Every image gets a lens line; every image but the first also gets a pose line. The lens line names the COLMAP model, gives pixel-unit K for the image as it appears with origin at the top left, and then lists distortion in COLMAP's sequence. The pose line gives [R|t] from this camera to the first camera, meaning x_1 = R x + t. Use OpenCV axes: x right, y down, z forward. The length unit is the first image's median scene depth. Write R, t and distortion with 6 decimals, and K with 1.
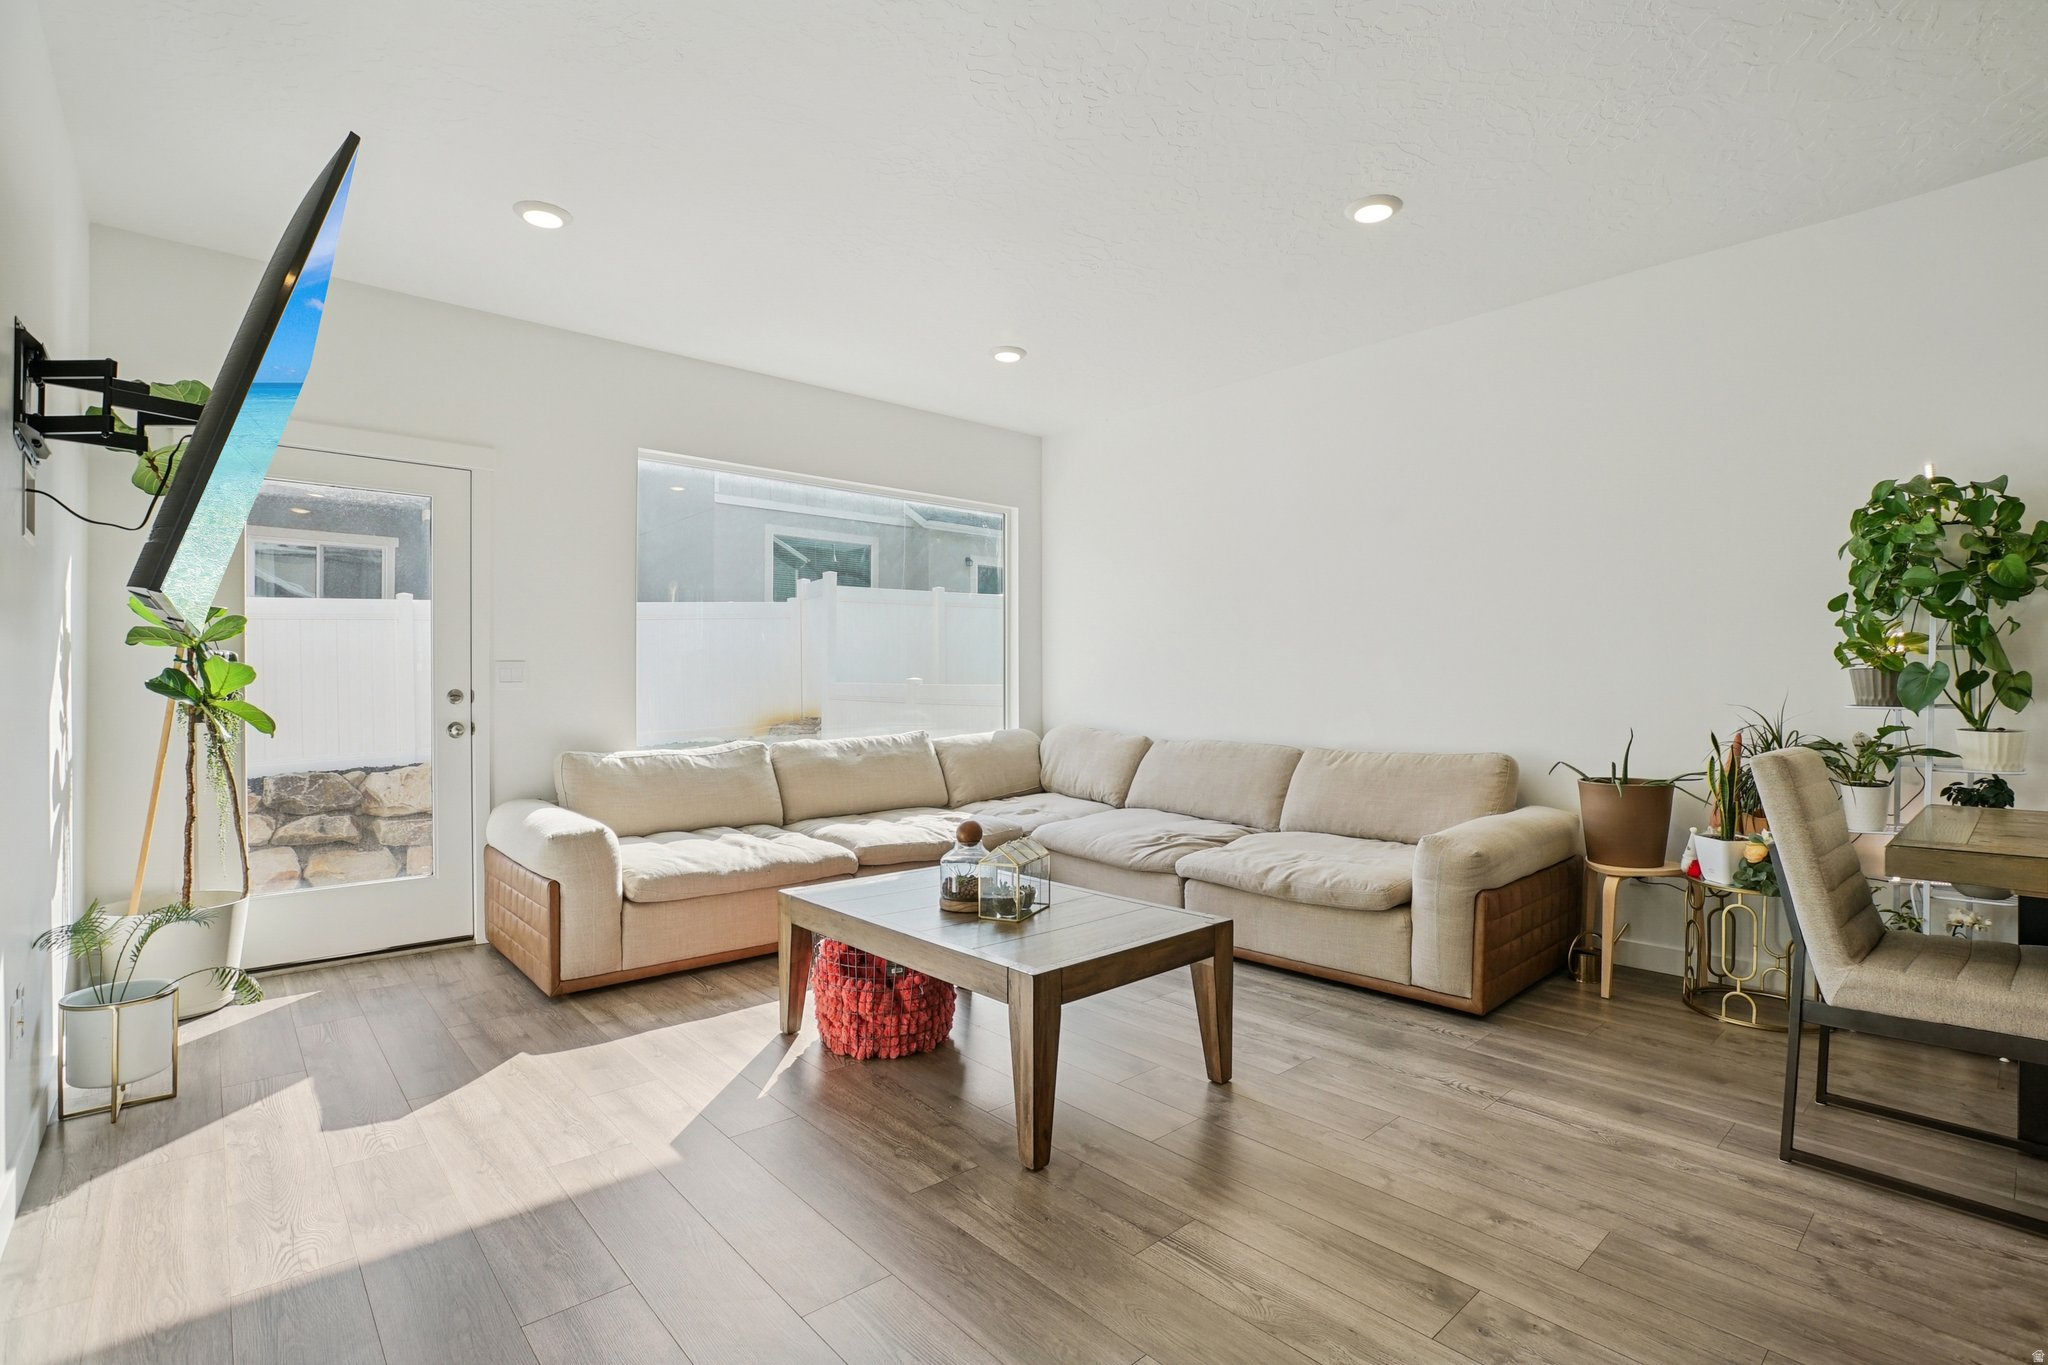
lens RADIAL K [[953.4, 0, 1039.1], [0, 953.4, 687.3], [0, 0, 1]] dist [-0.040844, 0.010562]
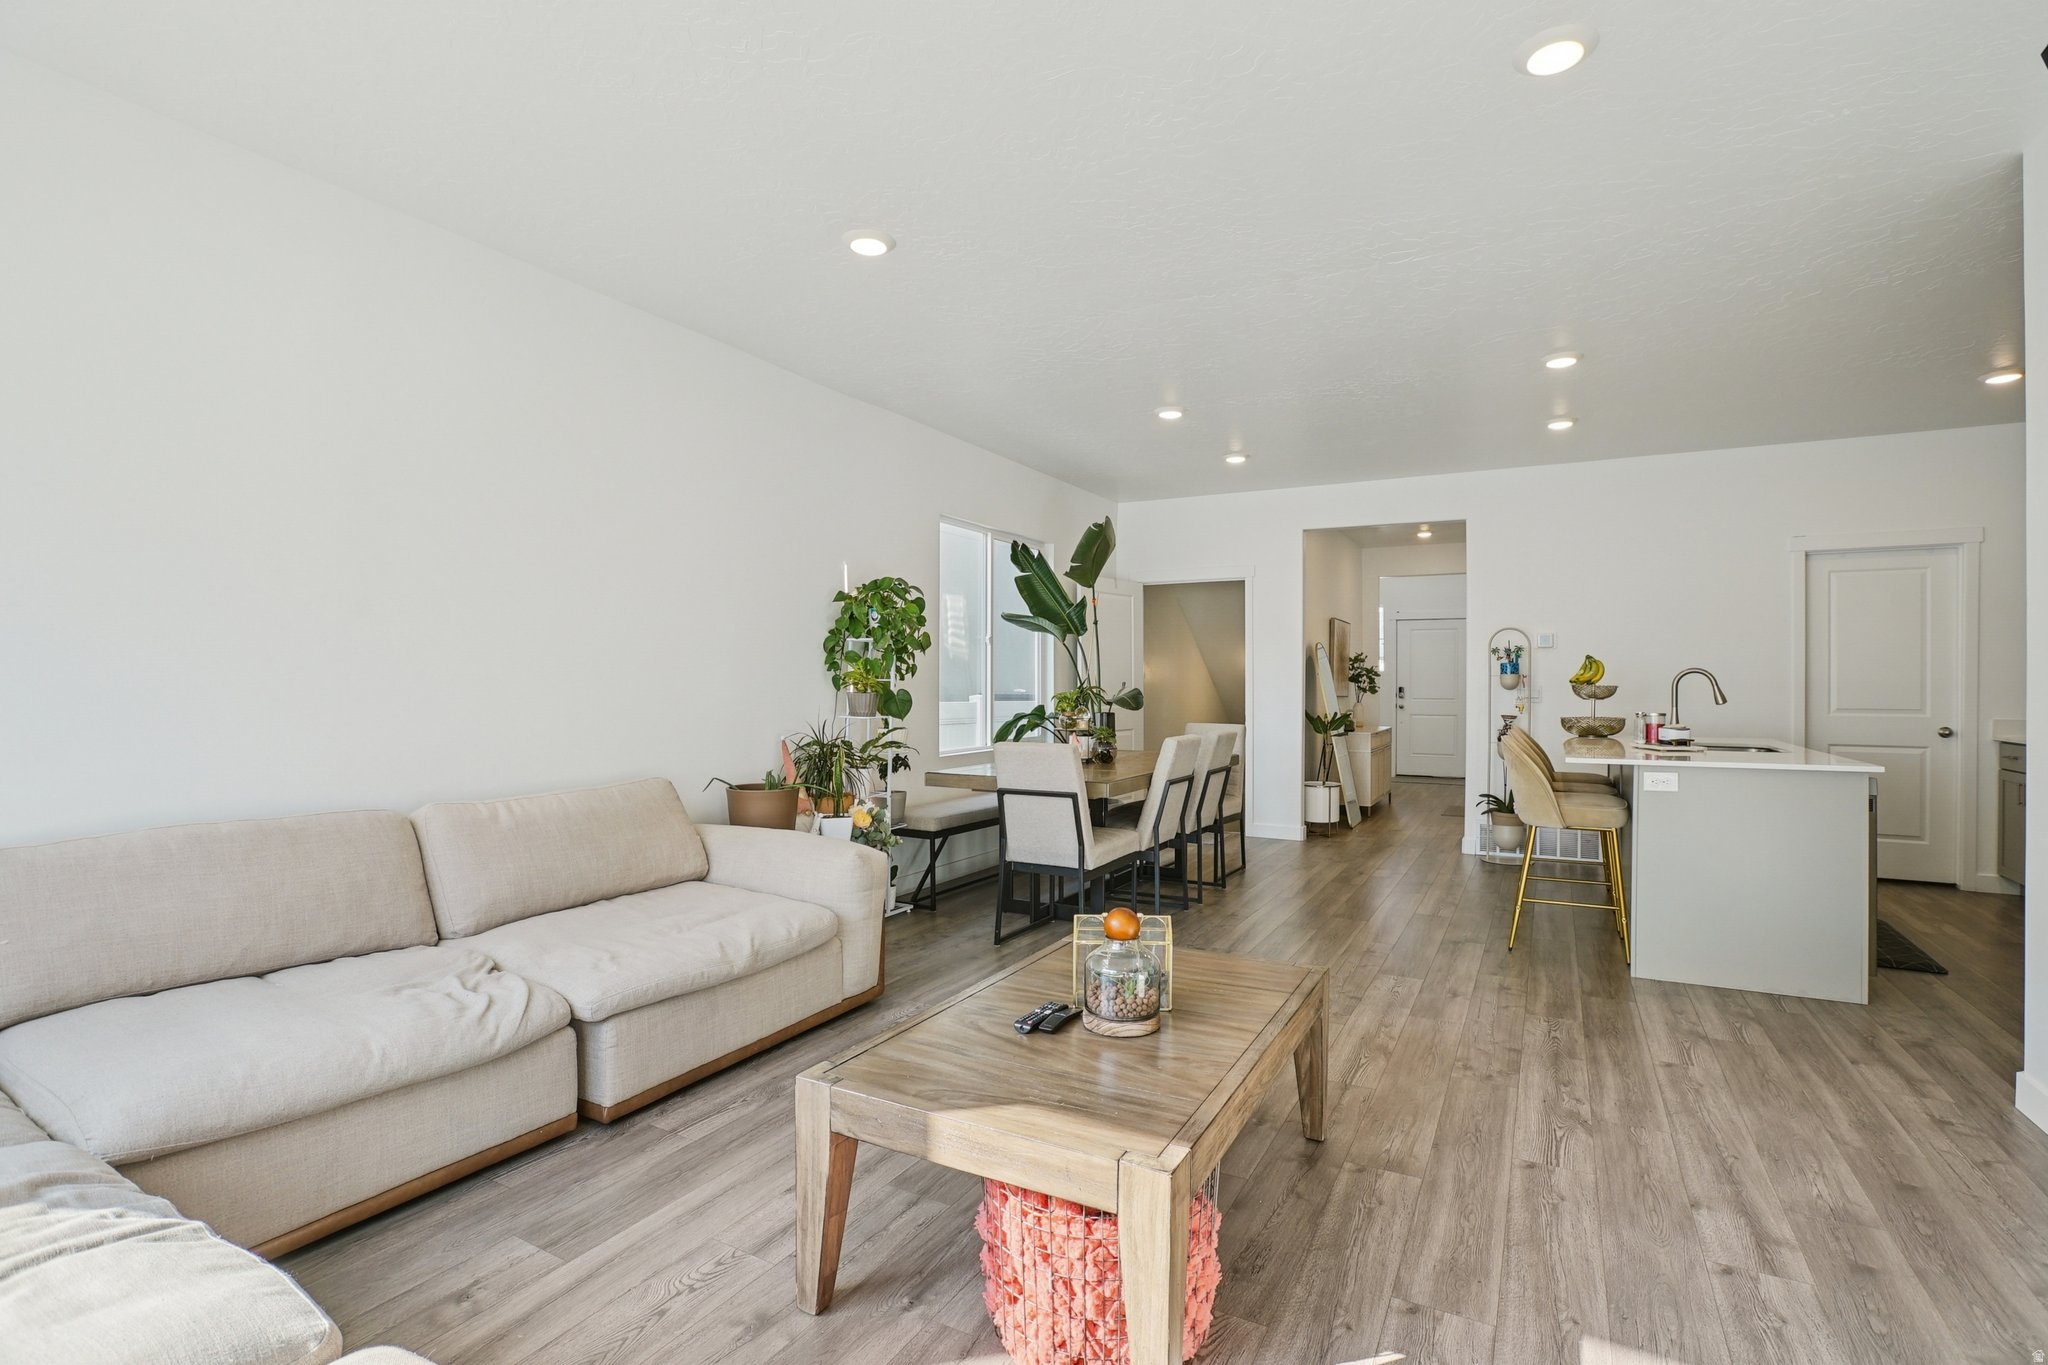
lens RADIAL K [[953.4, 0, 1048.4], [0, 953.4, 674.6], [0, 0, 1]] dist [-0.040844, 0.010562]
pose [[-0.336525, 0.008258, 0.941638, -0.525986], [-0.007814, 0.999903, -0.011561, -0.024272], [-0.941642, -0.011249, -0.336428, 0.907600]]
